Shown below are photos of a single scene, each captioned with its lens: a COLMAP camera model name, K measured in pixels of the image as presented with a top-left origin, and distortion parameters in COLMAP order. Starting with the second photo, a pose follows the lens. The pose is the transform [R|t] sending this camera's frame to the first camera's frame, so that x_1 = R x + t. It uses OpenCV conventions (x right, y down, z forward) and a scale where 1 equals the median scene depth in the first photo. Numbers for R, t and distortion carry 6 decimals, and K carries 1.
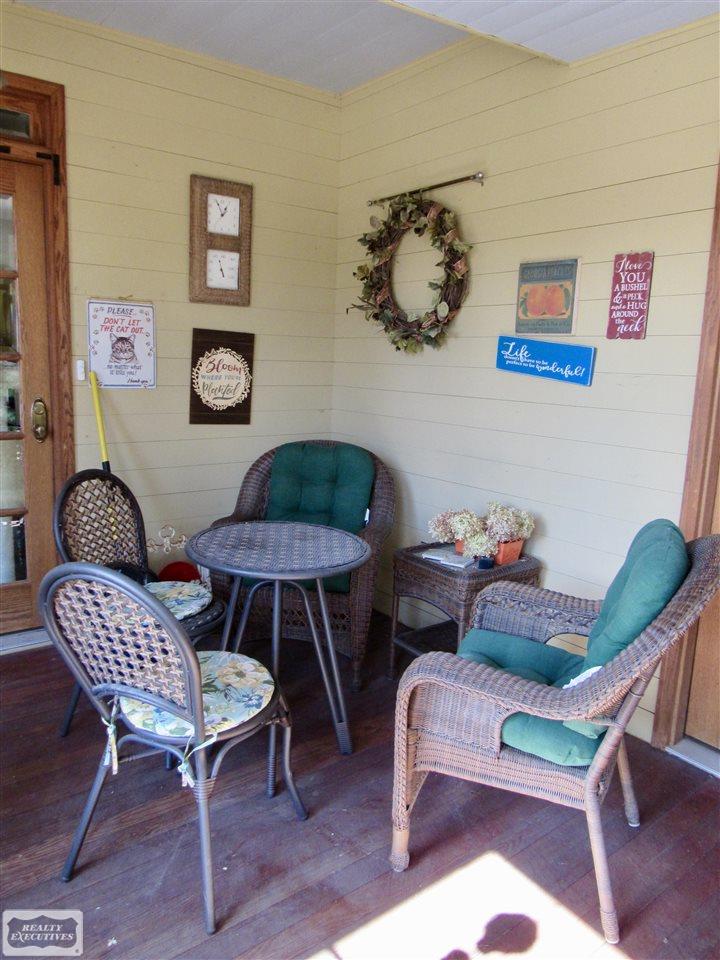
lens RADIAL K [[702.5, 0, 360.0], [0, 702.5, 480.0], [0, 0, 1]] dist [-0.037415, 0.008754]
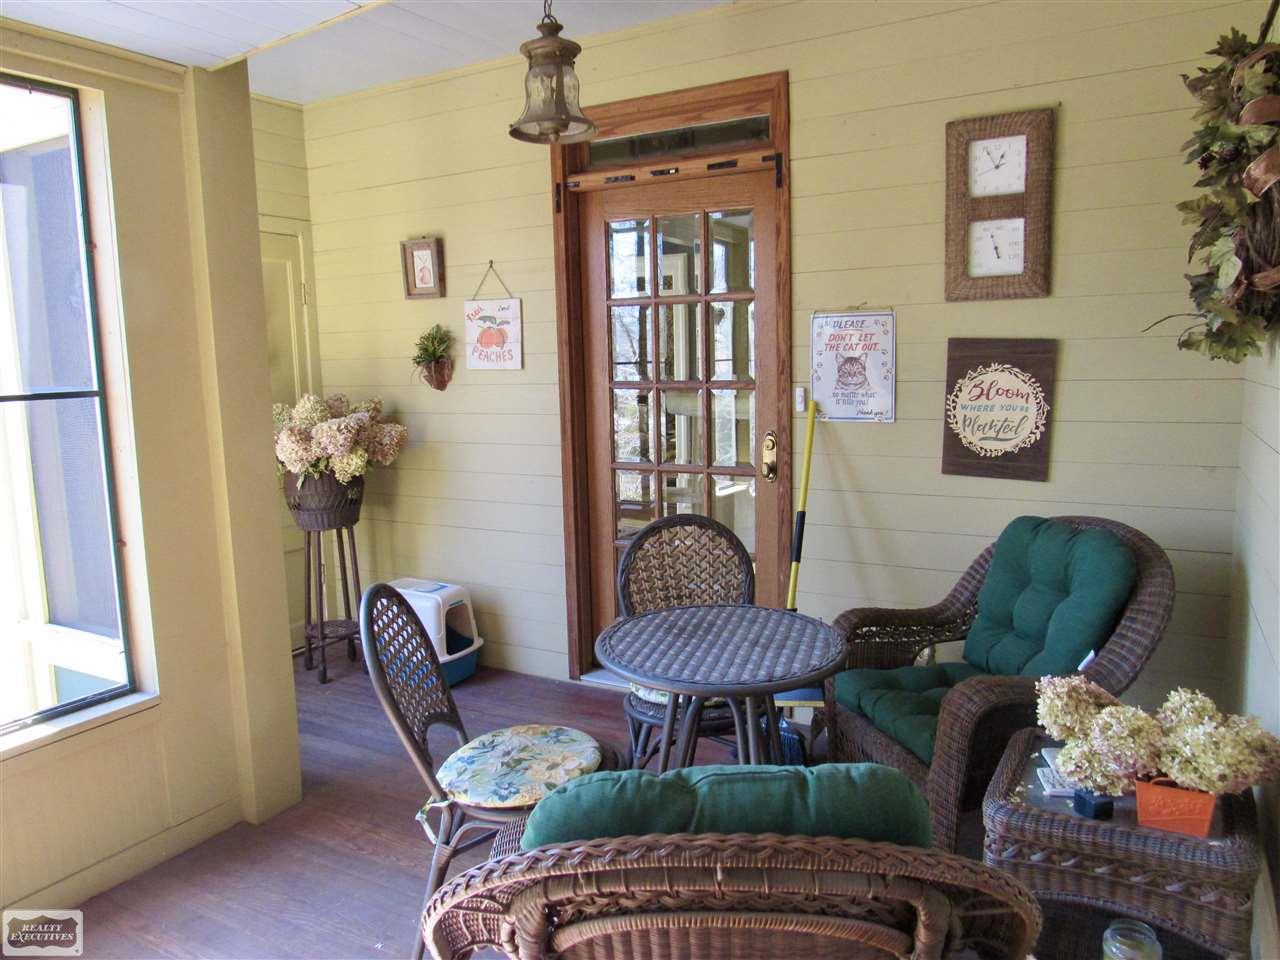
lens RADIAL K [[936.6, 0, 642.2], [0, 936.6, 487.1], [0, 0, 1]] dist [-0.037415, 0.008754]
pose [[0.374033, 0.080697, -0.923898, 0.522018], [-0.123563, 0.991662, 0.036593, -0.065412], [0.919147, 0.100472, 0.380886, 0.377848]]
